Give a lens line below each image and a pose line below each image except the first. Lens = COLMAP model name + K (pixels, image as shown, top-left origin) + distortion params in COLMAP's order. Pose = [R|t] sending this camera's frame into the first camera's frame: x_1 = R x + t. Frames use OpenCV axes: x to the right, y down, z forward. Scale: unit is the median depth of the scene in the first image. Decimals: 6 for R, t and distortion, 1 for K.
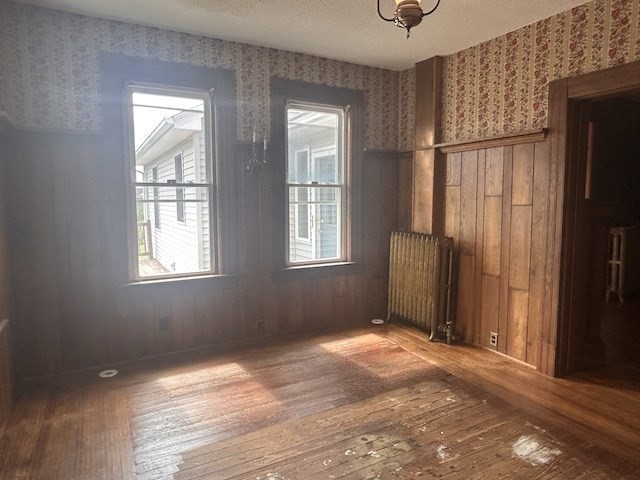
lens RADIAL K [[418.4, 0, 321.1], [0, 418.4, 238.1], [0, 0, 1]] dist [0.009450, 0.001518]
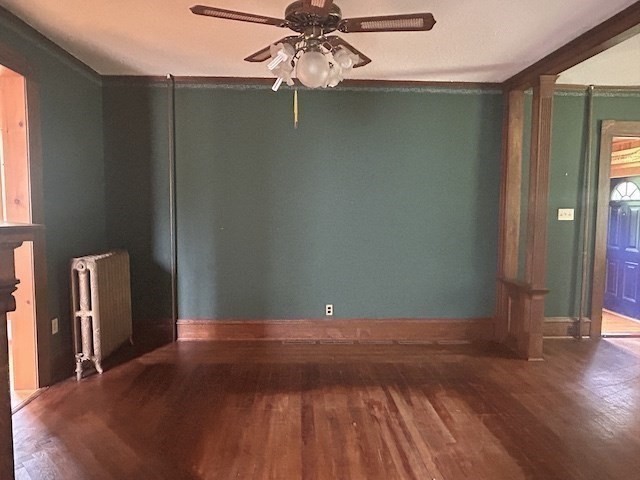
lens RADIAL K [[418.4, 0, 320.1], [0, 418.4, 240.9], [0, 0, 1]] dist [0.009450, 0.001518]
pose [[0.417101, -0.057199, 0.907058, 0.279792], [0.078881, 0.996530, 0.026568, -0.040807], [-0.905430, 0.060468, 0.420166, 0.408077]]
